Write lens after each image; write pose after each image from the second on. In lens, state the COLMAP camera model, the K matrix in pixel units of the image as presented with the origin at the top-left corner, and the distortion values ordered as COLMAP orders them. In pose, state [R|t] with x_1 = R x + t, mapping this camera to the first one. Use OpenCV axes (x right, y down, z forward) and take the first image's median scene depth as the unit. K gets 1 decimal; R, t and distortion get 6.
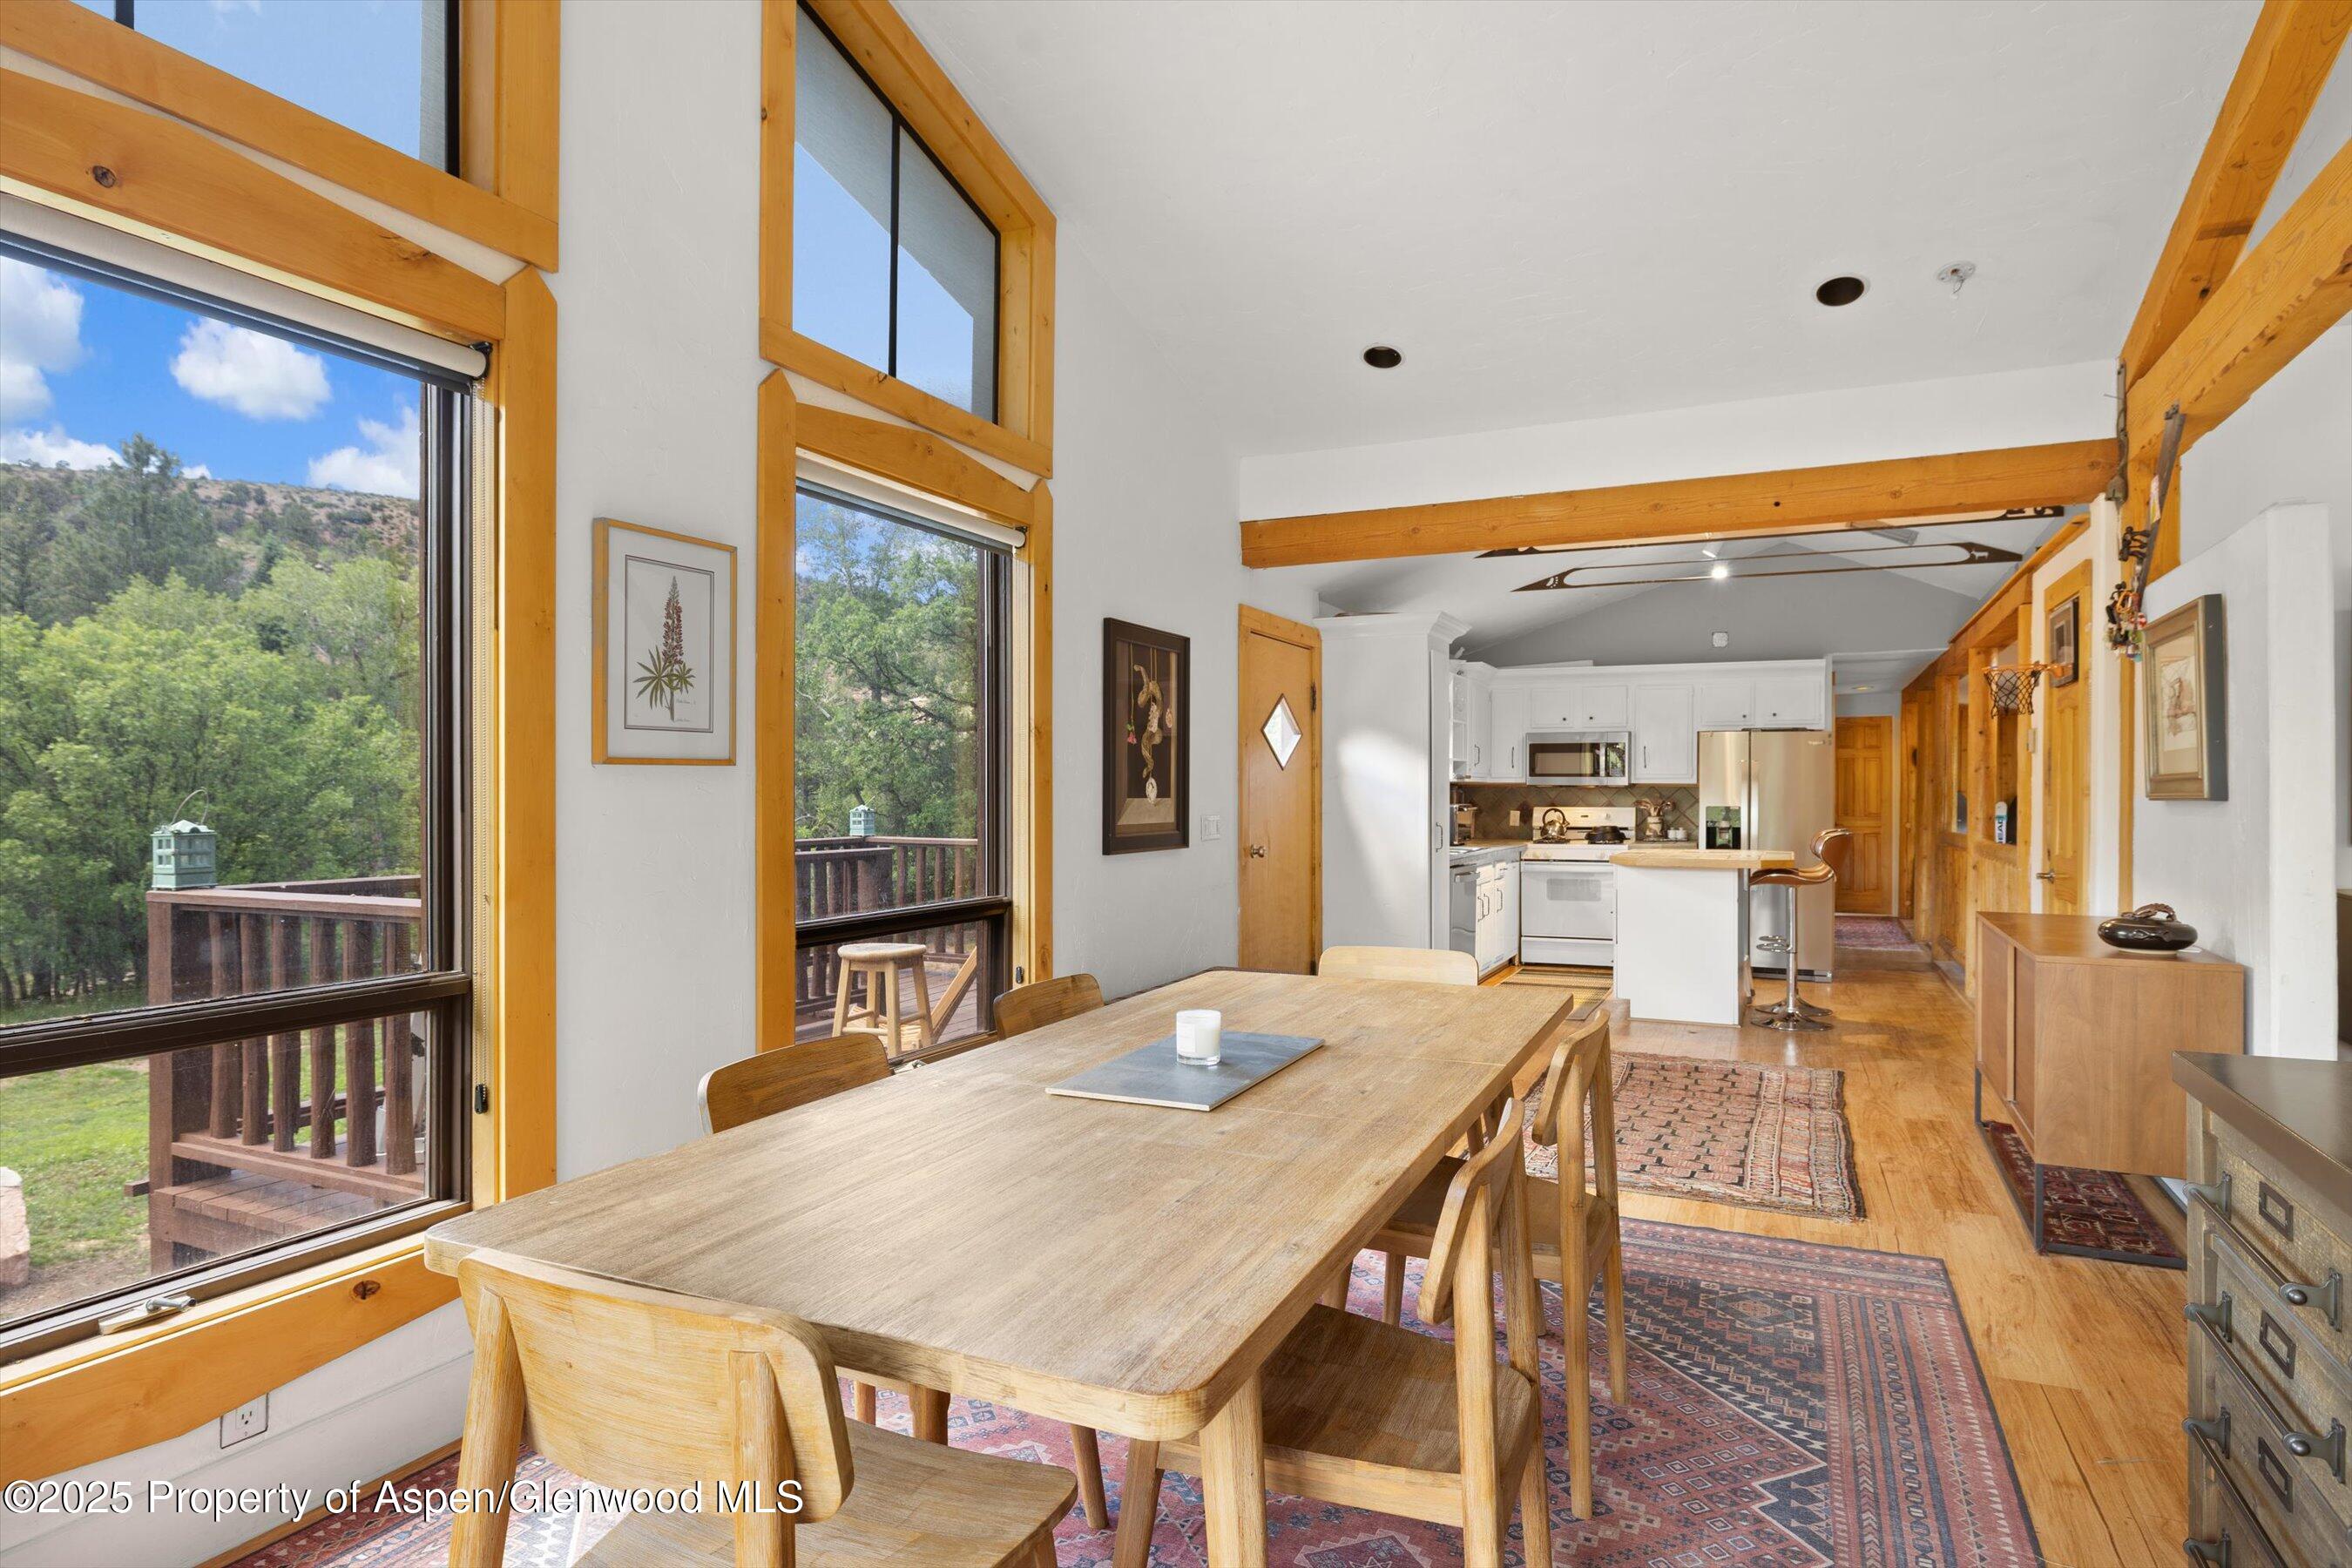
lens RADIAL K [[1311.6, 0, 1156.9], [0, 1311.6, 787.0], [0, 0, 1]] dist [-0.016967, -0.002507]
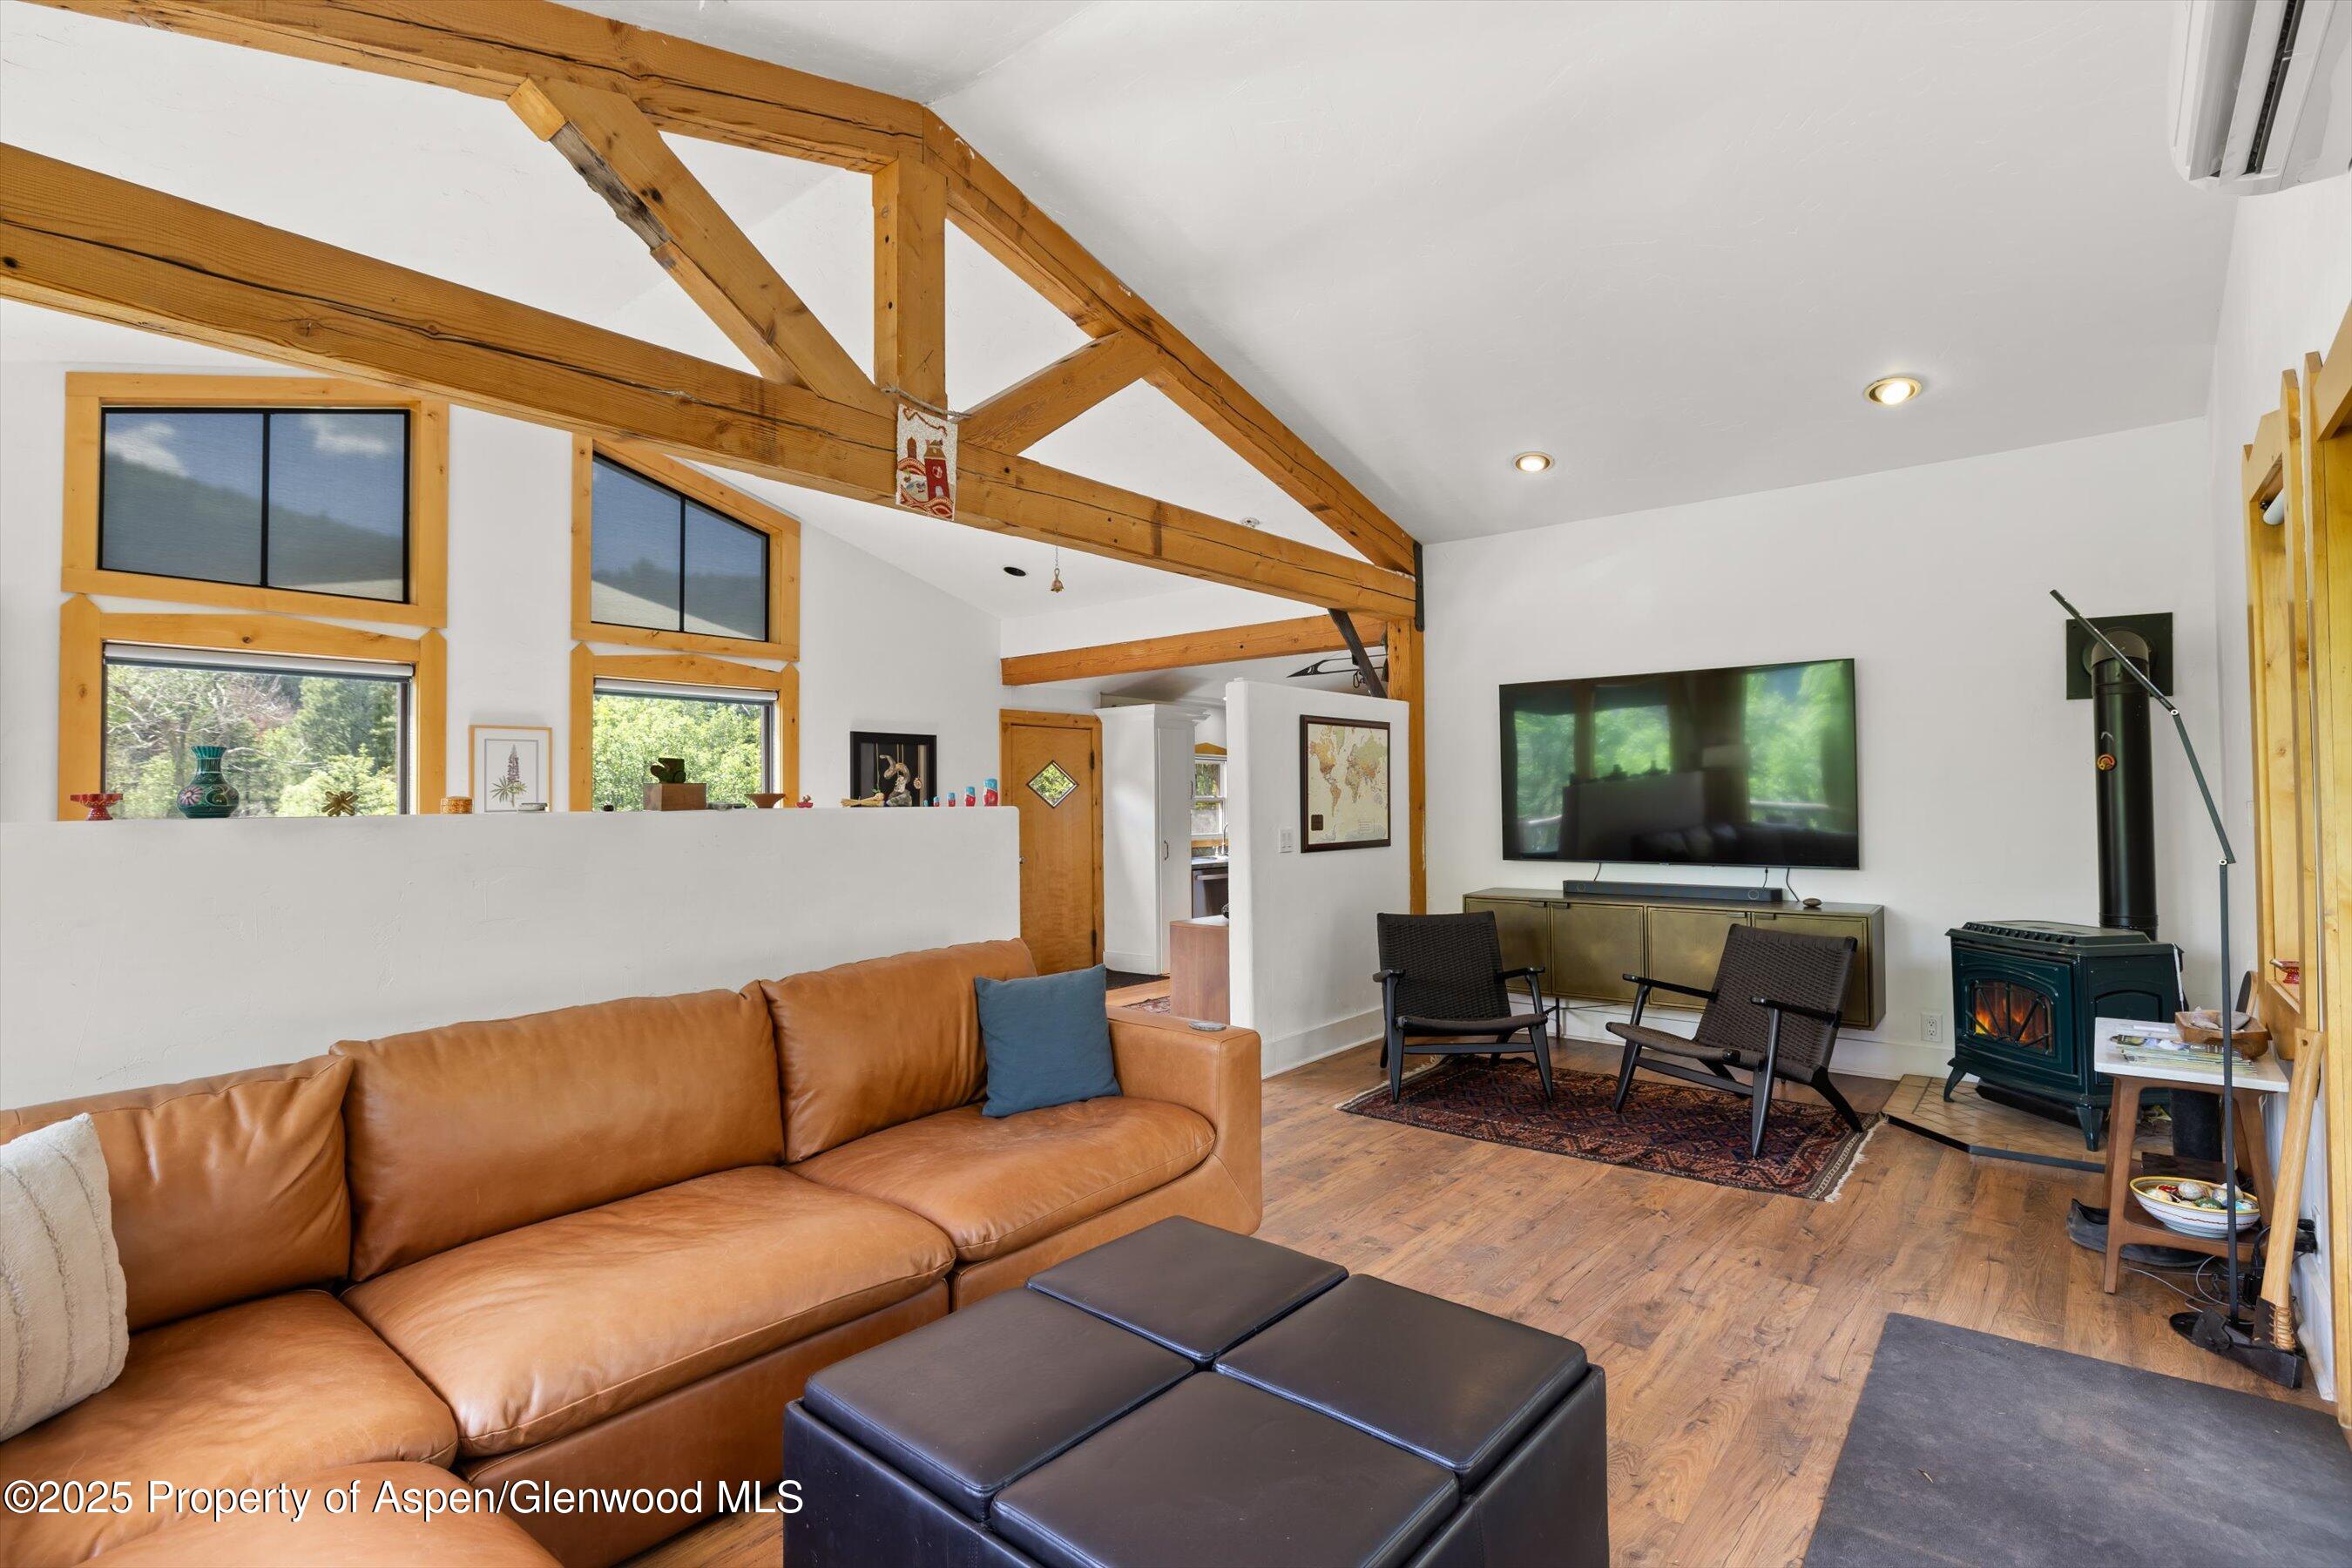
lens RADIAL K [[1139.6, 0, 1168.4], [0, 1139.6, 772.6], [0, 0, 1]] dist [-0.013826, 0.001411]
pose [[0.966848, -0.019694, -0.254592, 0.772282], [0.014007, 0.999611, -0.024128, -0.028108], [0.254968, 0.019762, 0.966748, -0.399007]]
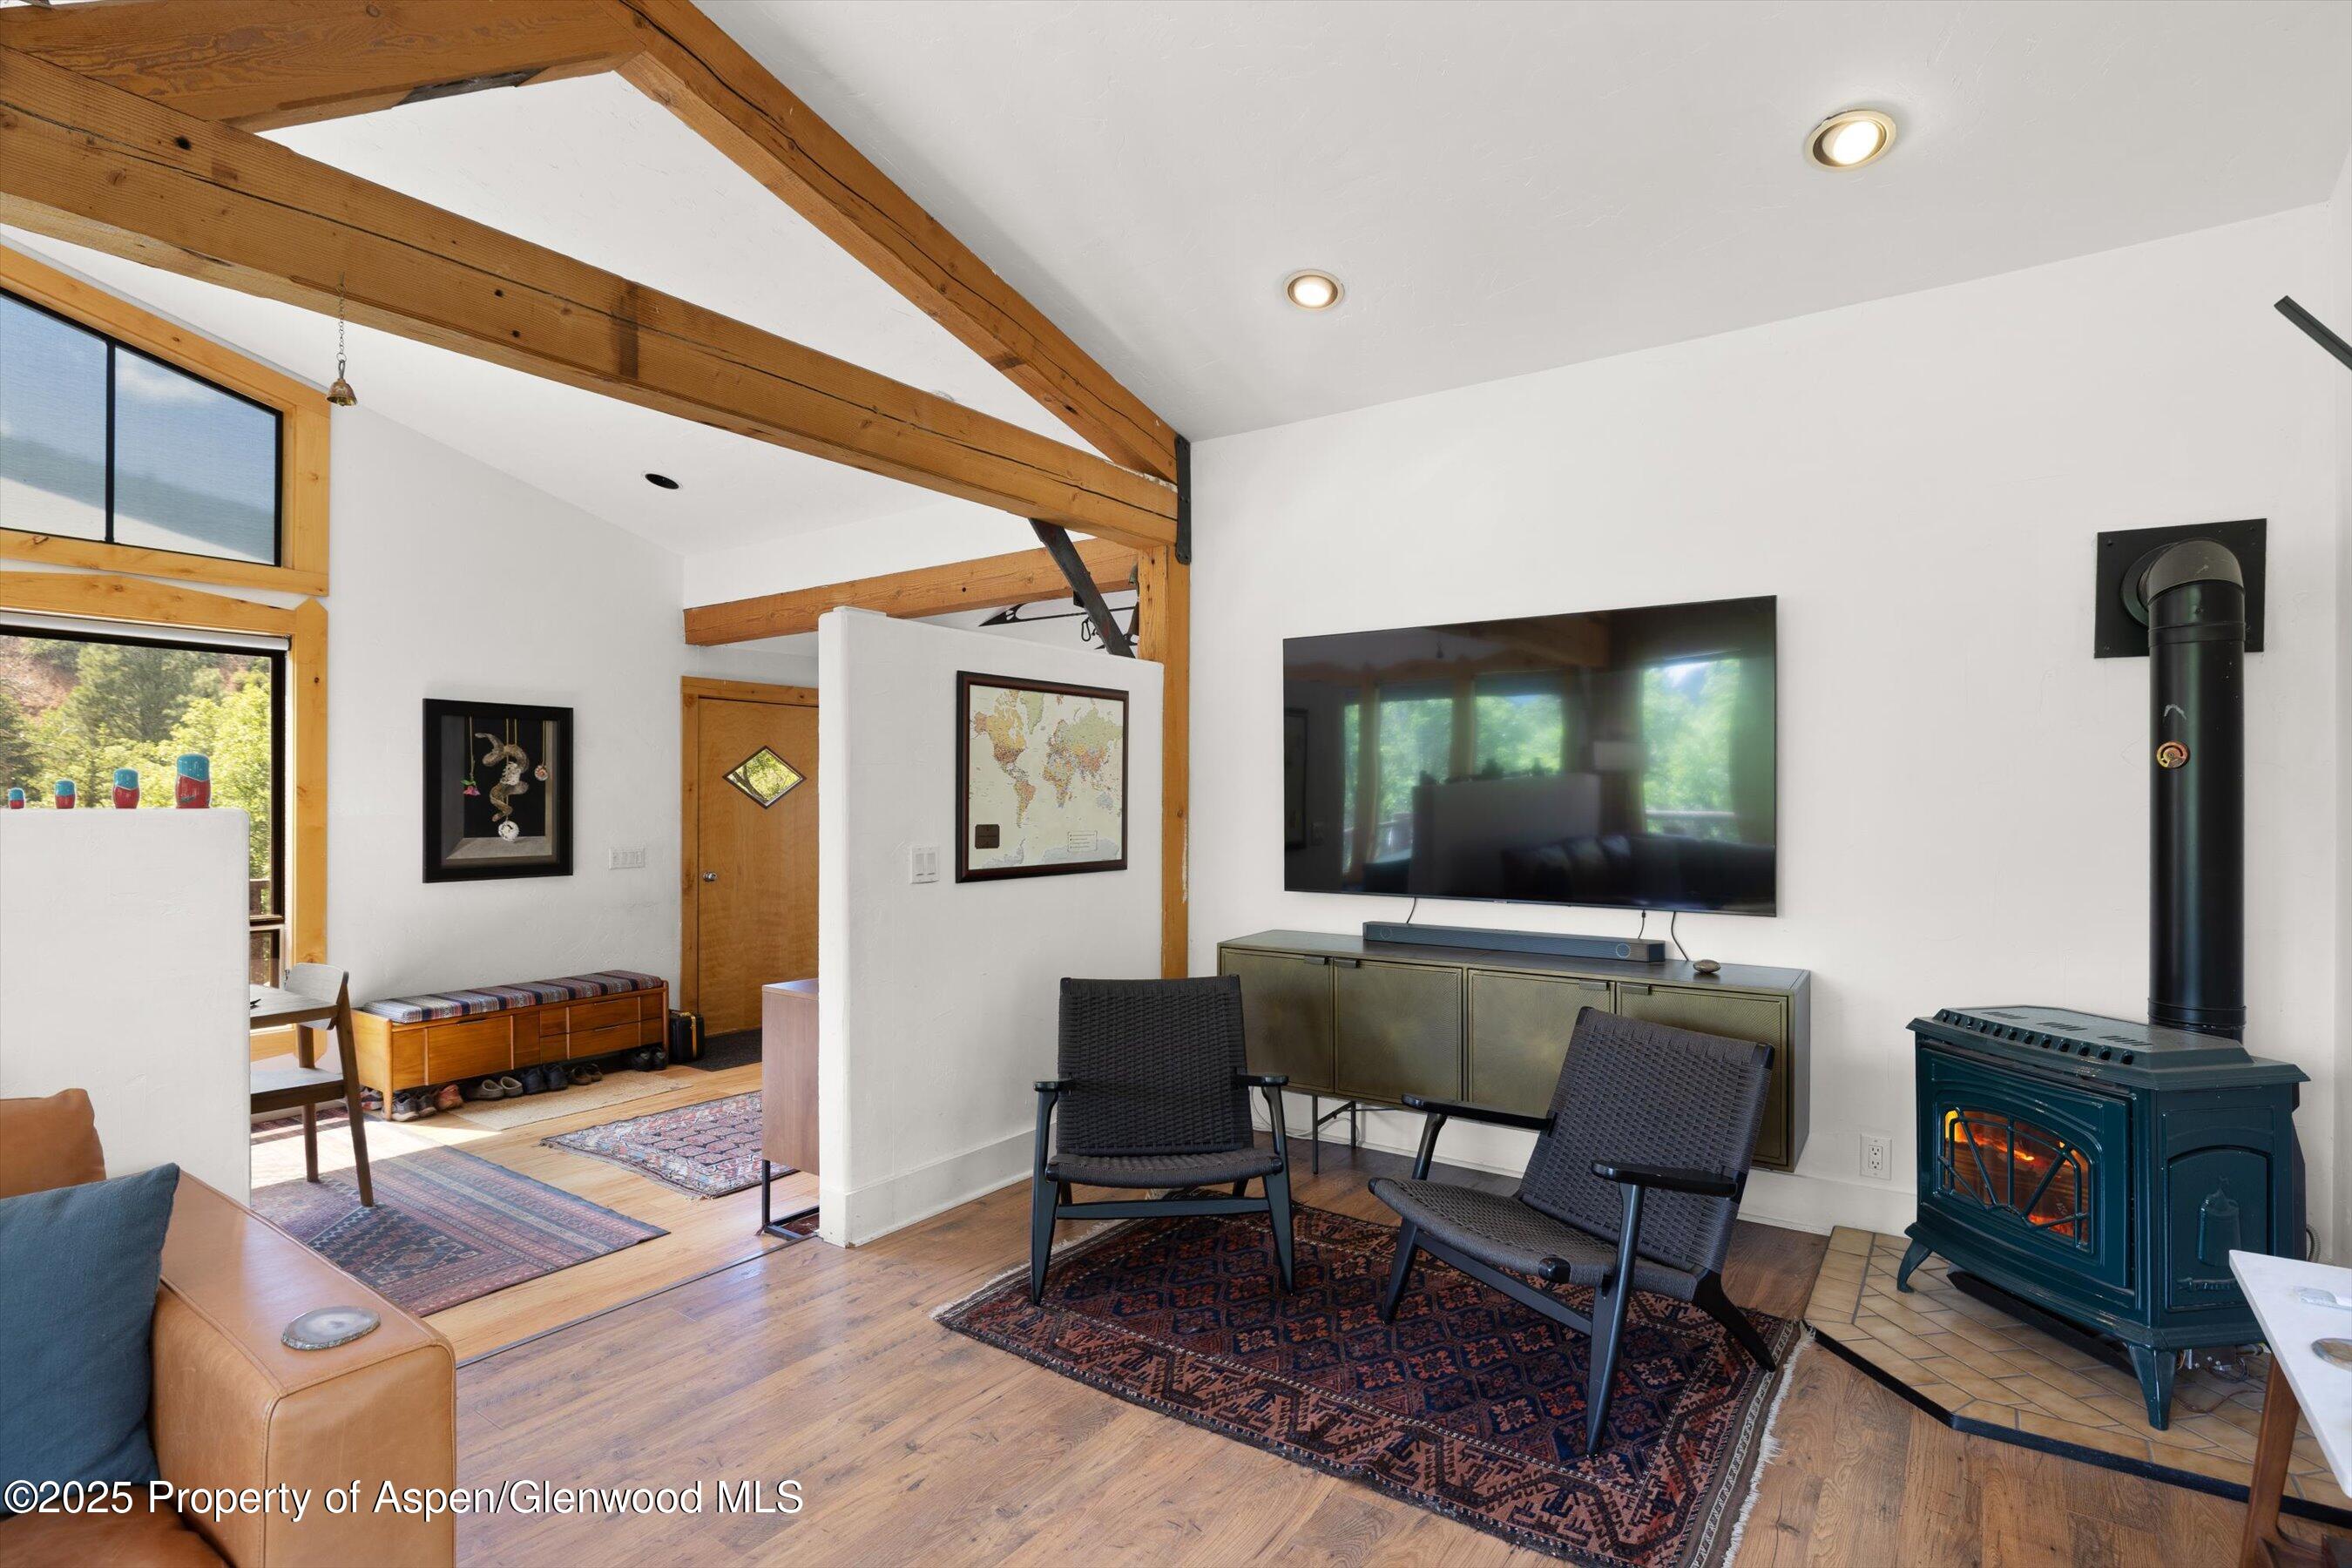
lens RADIAL K [[1139.6, 0, 1198.3], [0, 1139.6, 799.5], [0, 0, 1]] dist [-0.013826, 0.001411]
pose [[0.985177, -0.002870, -0.171518, 0.891768], [0.002994, 0.999995, 0.000464, -0.027710], [0.171515, -0.000970, 0.985181, 0.032356]]
